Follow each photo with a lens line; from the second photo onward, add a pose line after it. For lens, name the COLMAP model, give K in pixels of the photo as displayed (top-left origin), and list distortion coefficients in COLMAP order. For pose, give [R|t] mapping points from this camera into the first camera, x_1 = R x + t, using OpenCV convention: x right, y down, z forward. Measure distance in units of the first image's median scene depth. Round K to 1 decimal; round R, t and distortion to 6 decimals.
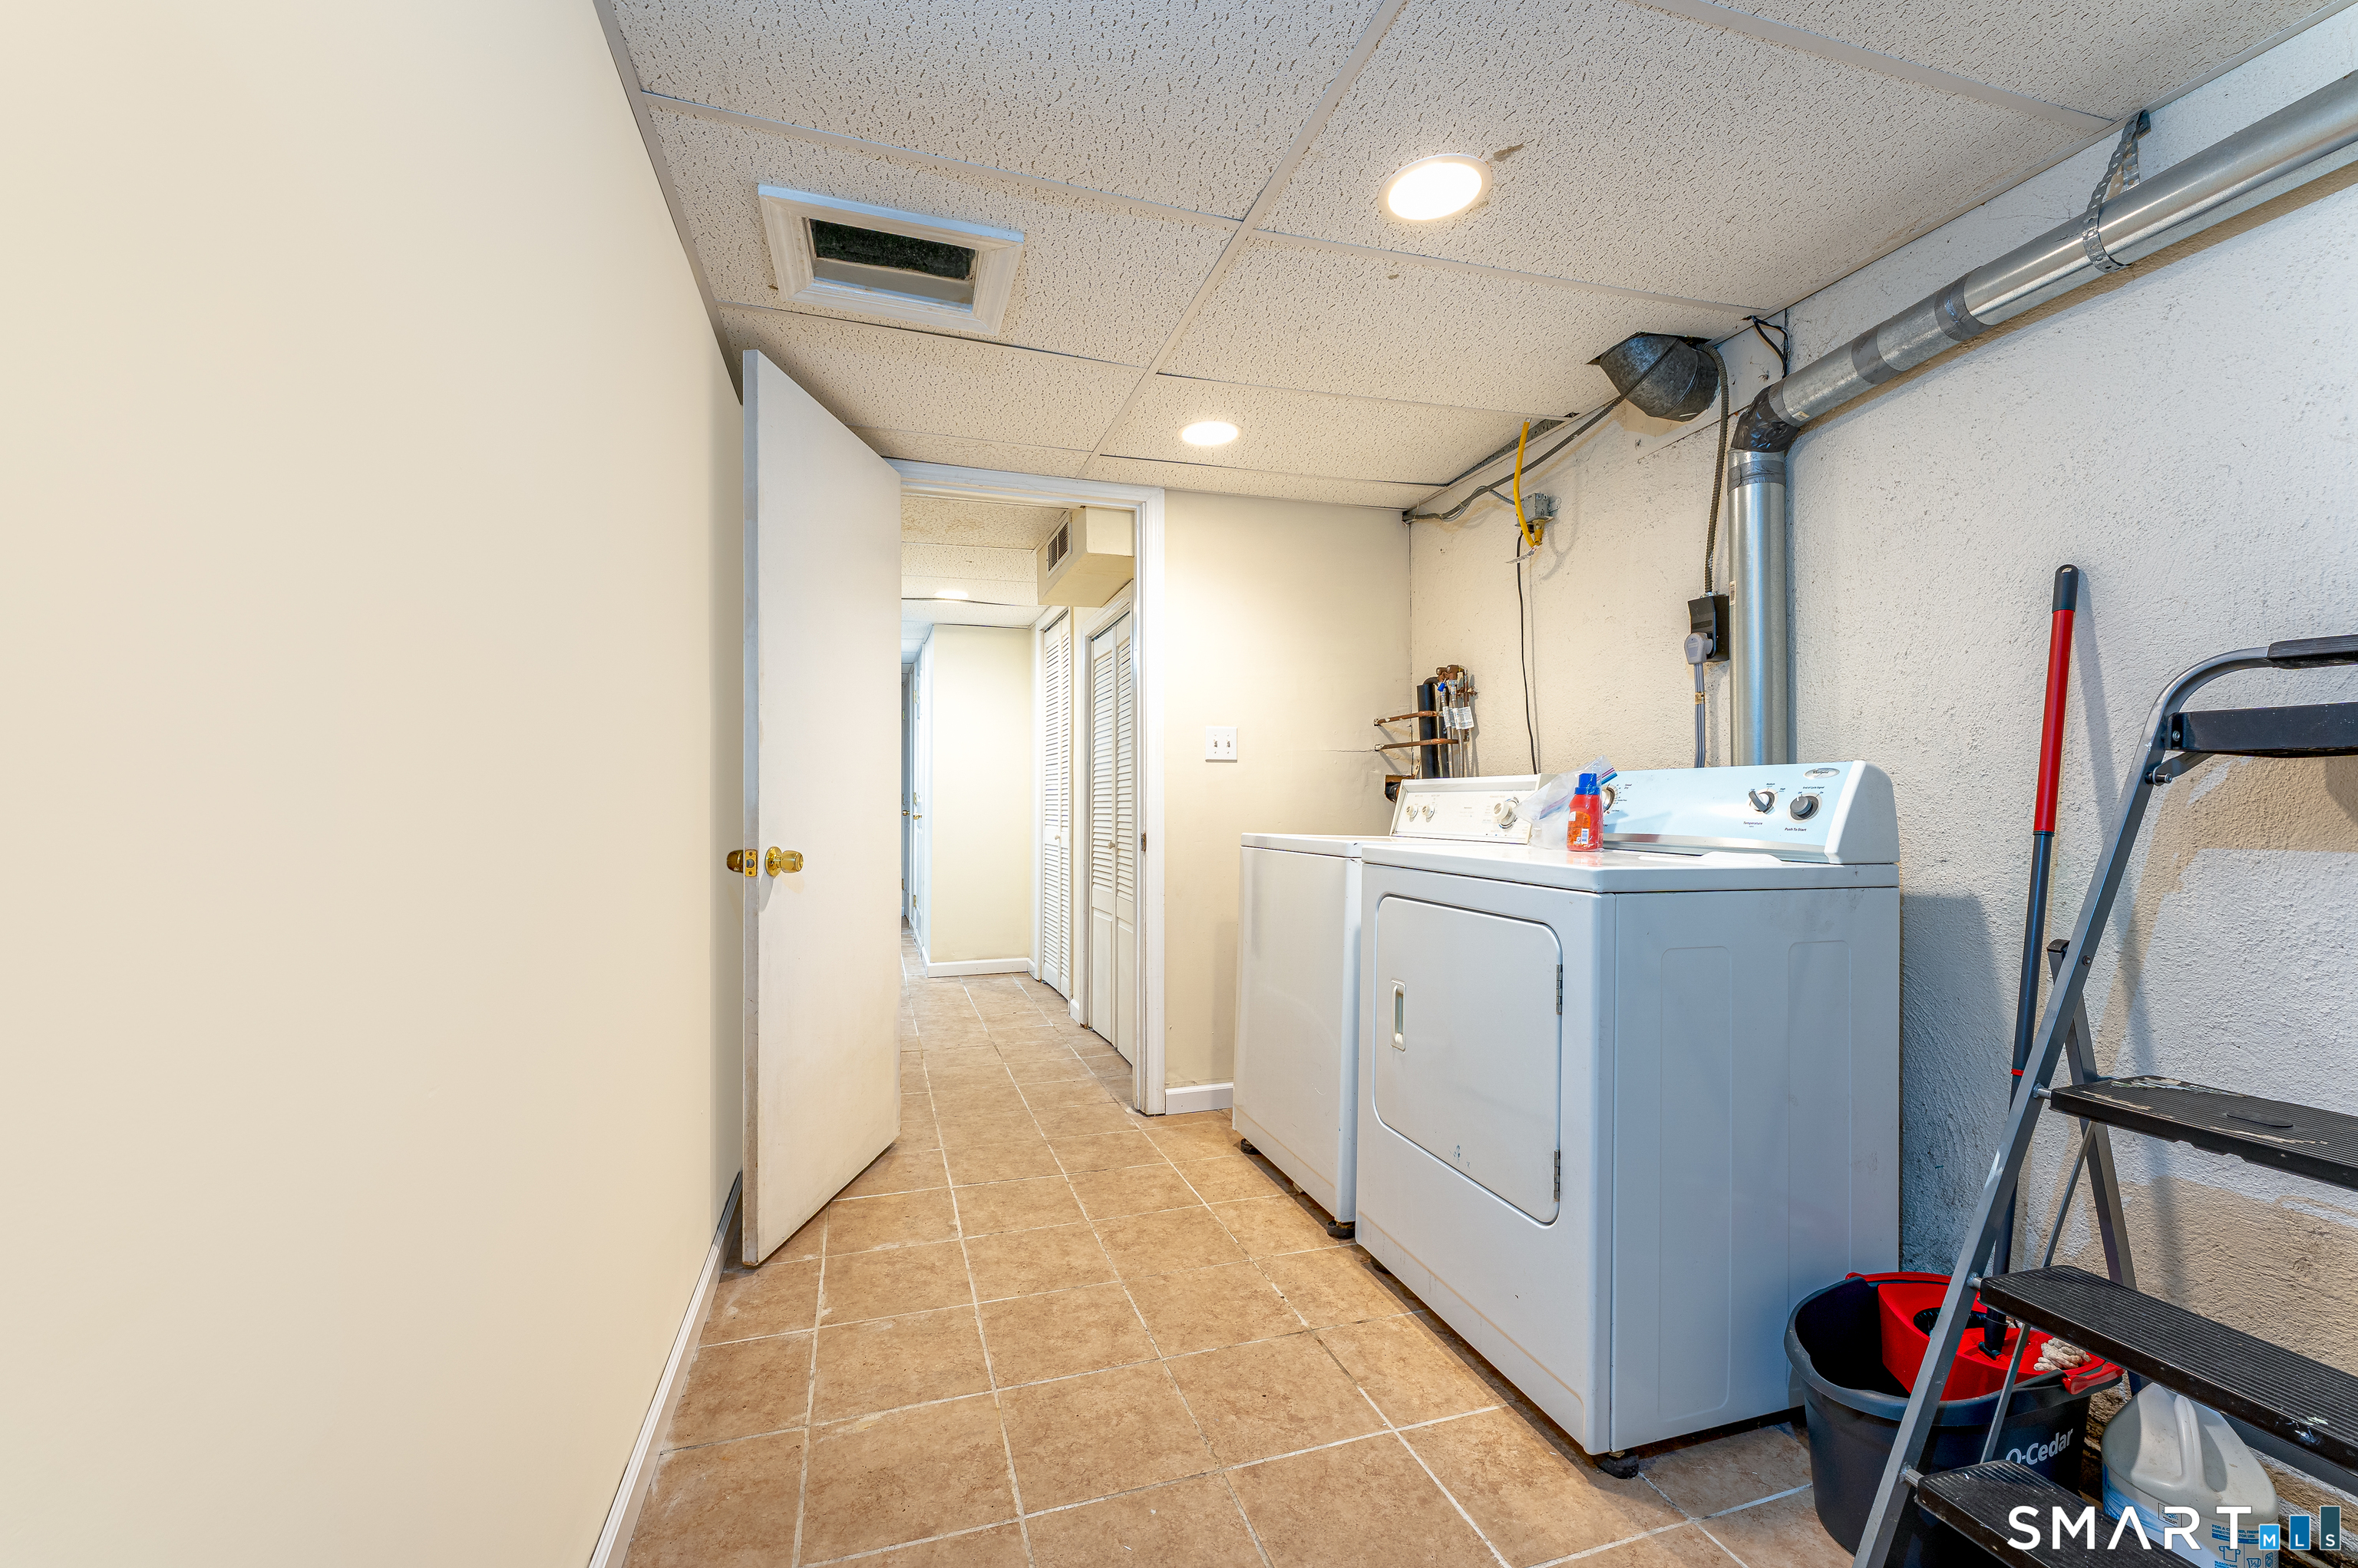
lens RADIAL K [[955.1, 0, 1181.6], [0, 955.1, 792.2], [0, 0, 1]] dist [0.006570, 0.000099]
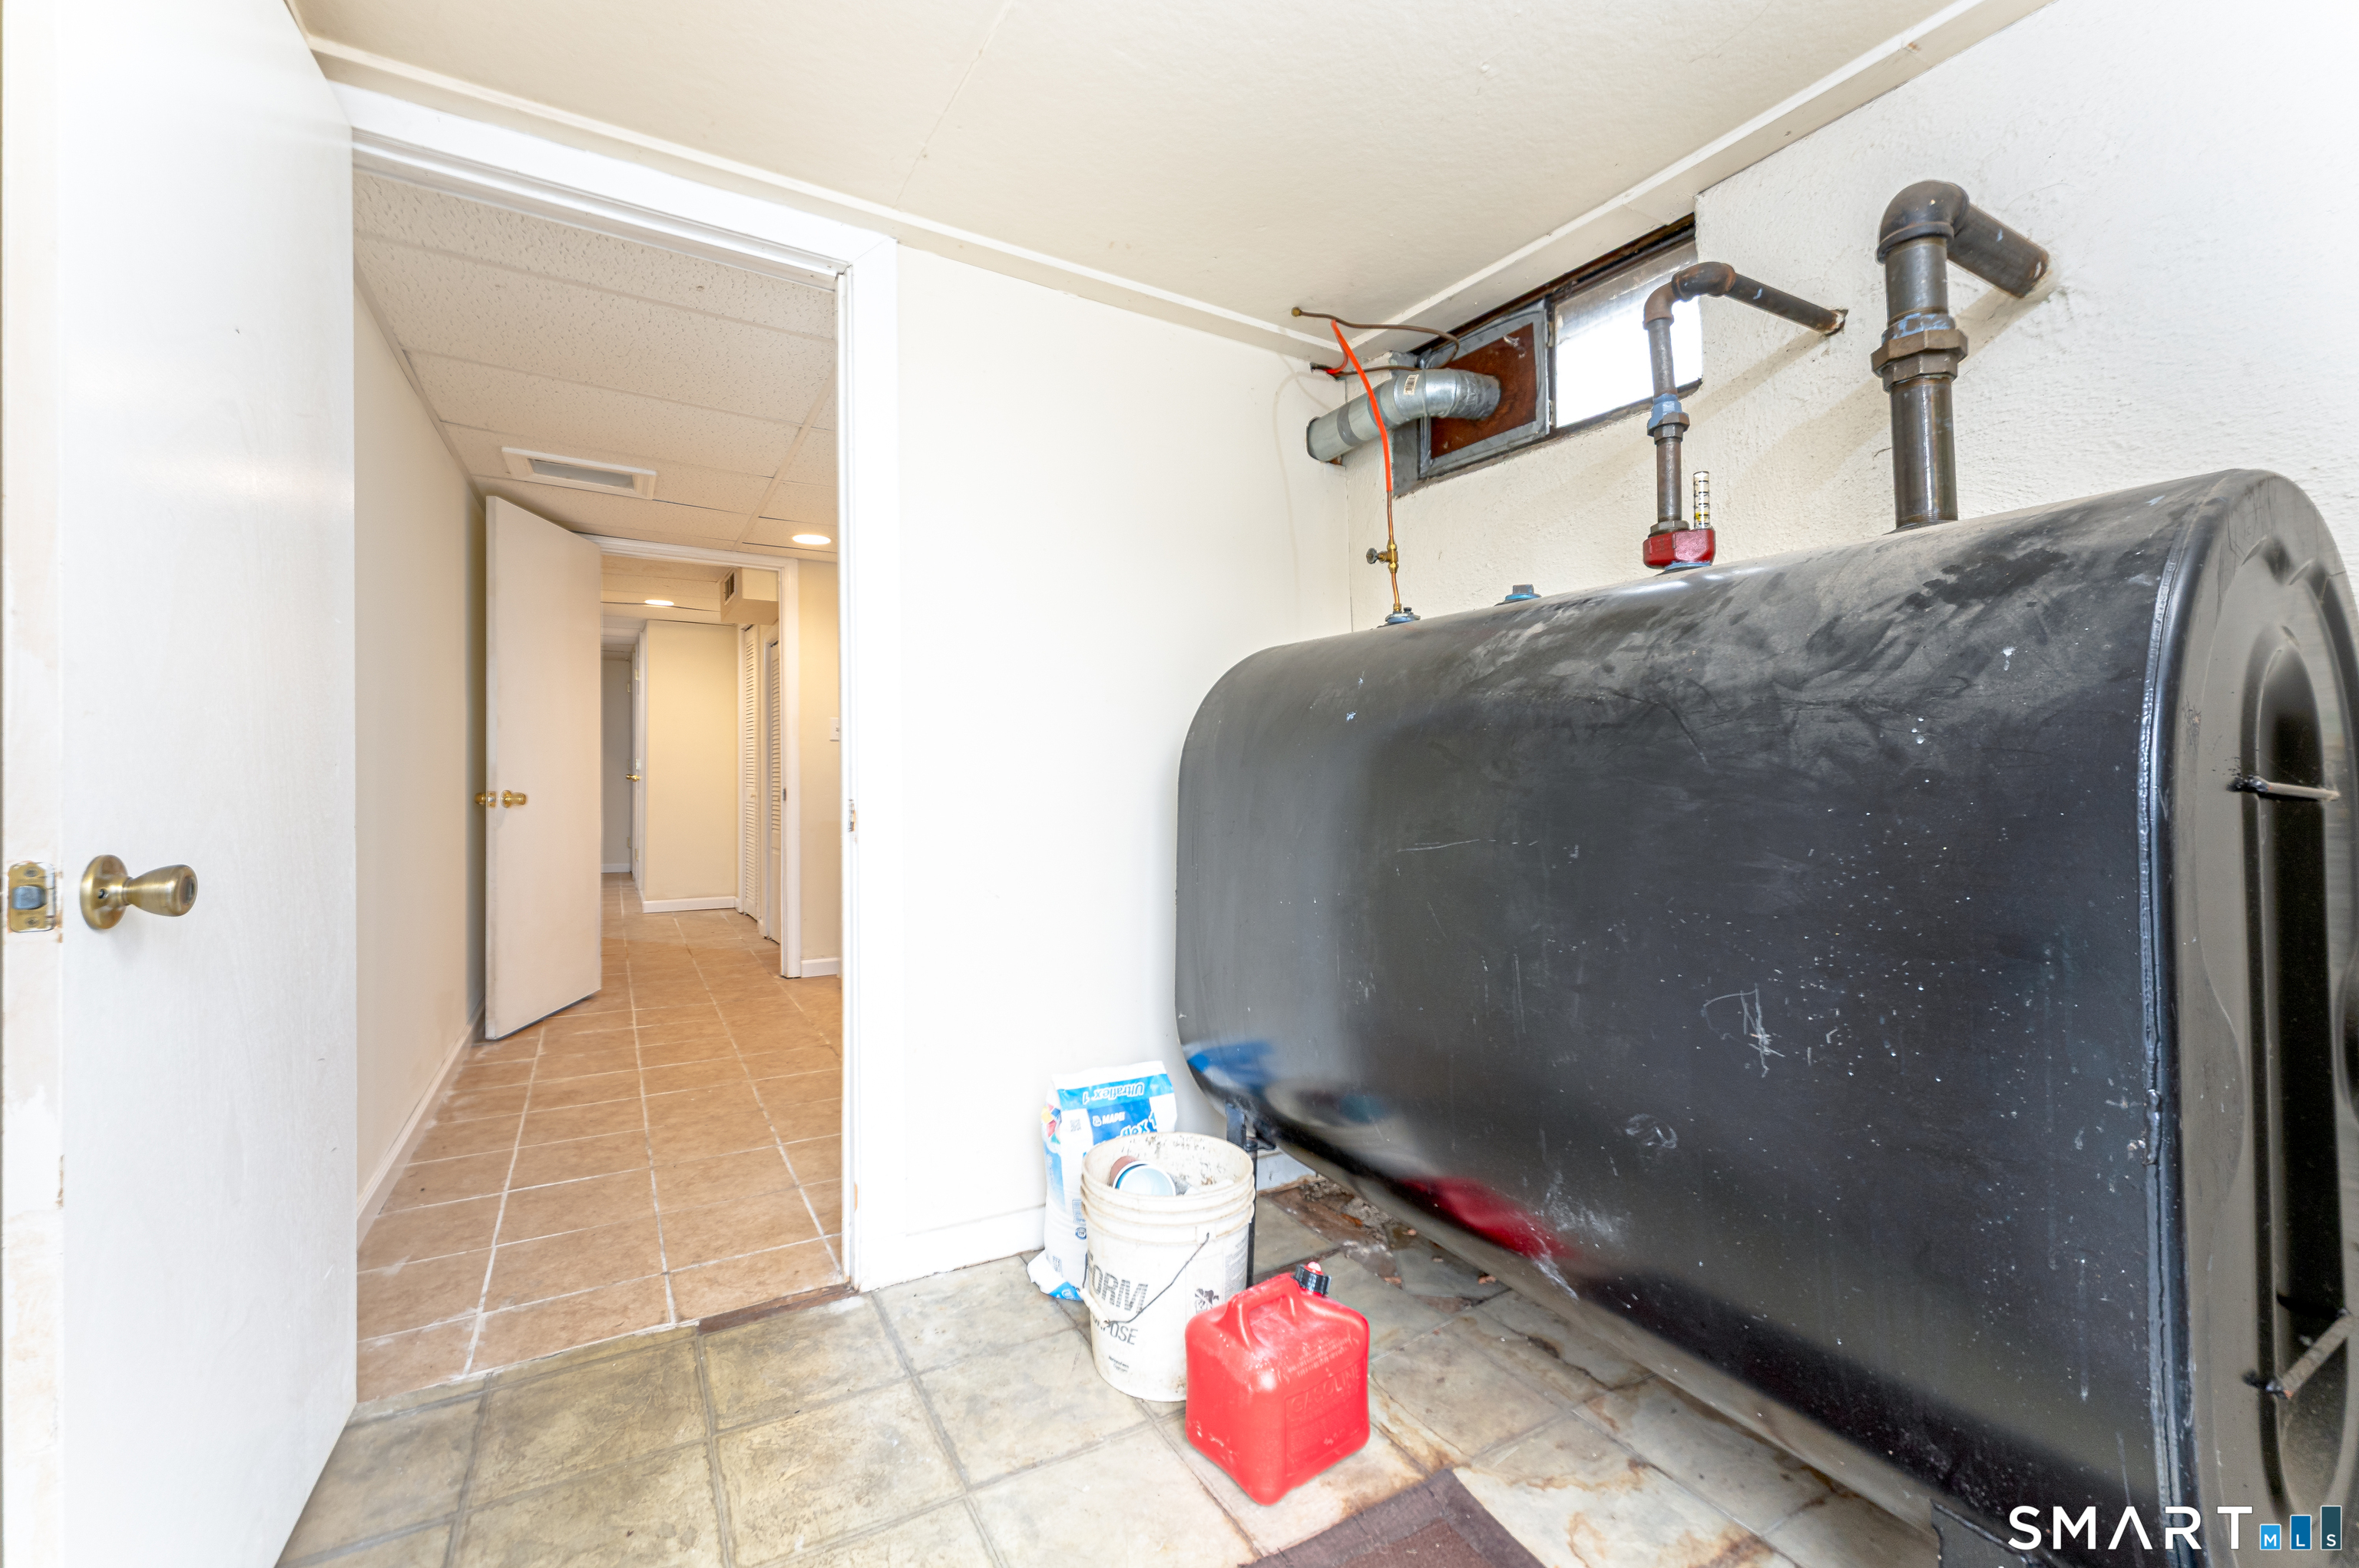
lens RADIAL K [[955.6, 0, 1177.9], [0, 955.6, 772.1], [0, 0, 1]] dist [0.006570, 0.000099]
pose [[0.975017, 0.005590, 0.222058, 0.316140], [-0.008523, 0.999889, 0.012251, -0.007495], [-0.221965, -0.013838, 0.974956, -0.821436]]
